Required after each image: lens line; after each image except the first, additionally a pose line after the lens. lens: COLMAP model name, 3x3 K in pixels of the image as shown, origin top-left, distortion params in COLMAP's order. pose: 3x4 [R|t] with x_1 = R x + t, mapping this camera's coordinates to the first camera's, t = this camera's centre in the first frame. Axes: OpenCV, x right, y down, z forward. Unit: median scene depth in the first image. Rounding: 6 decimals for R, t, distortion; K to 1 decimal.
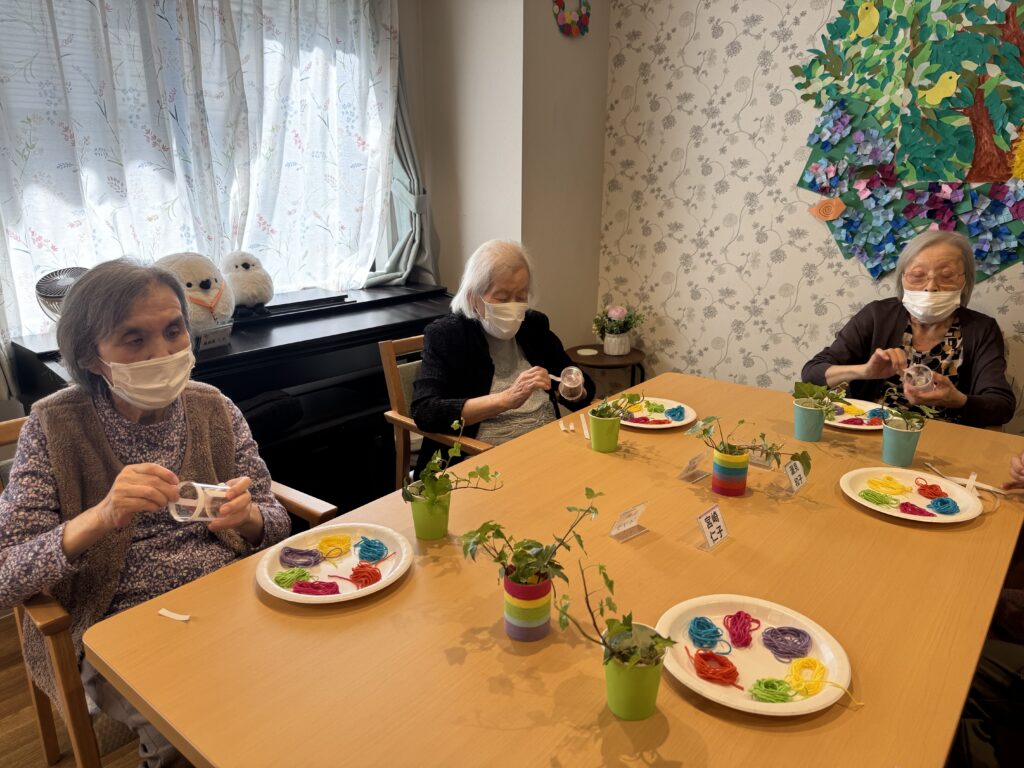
lens RADIAL K [[721.1, 0, 513.0], [0, 721.1, 387.0], [0, 0, 1]] dist [-0.000796, -0.005421]
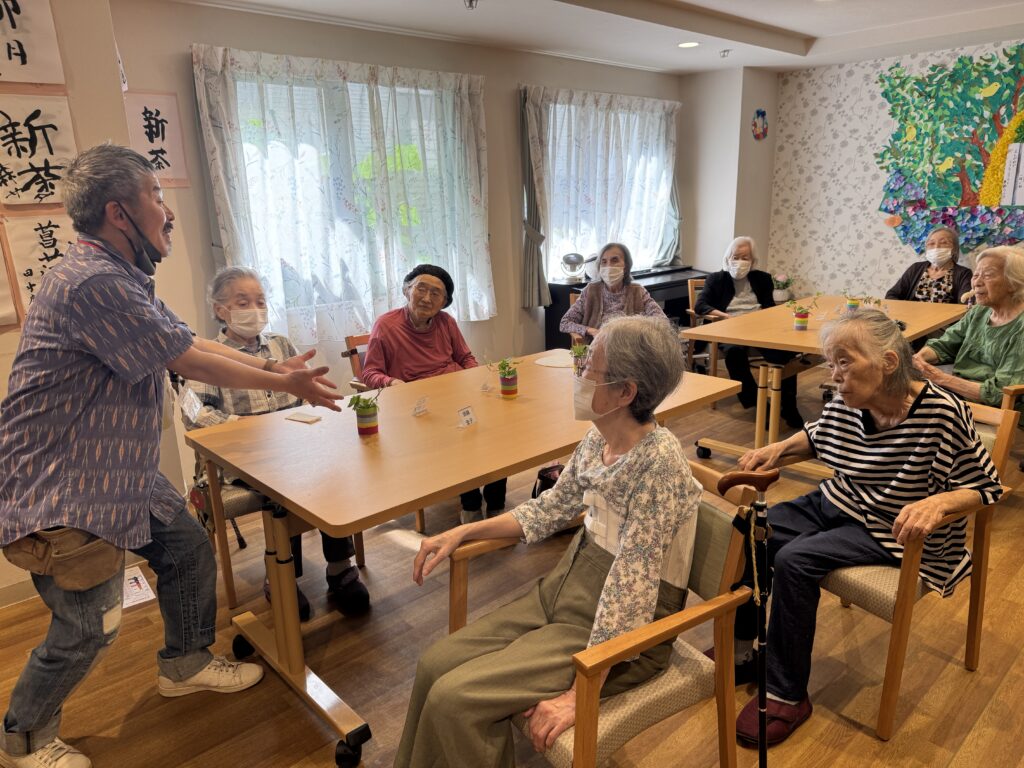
lens RADIAL K [[721.1, 0, 511.3], [0, 721.1, 383.6], [0, 0, 1]] dist [-0.000796, -0.005421]
pose [[0.993096, -0.002696, -0.117273, -0.399305], [-0.001499, 0.999363, -0.035666, 0.285620], [0.117294, 0.035595, 0.992459, -1.129133]]
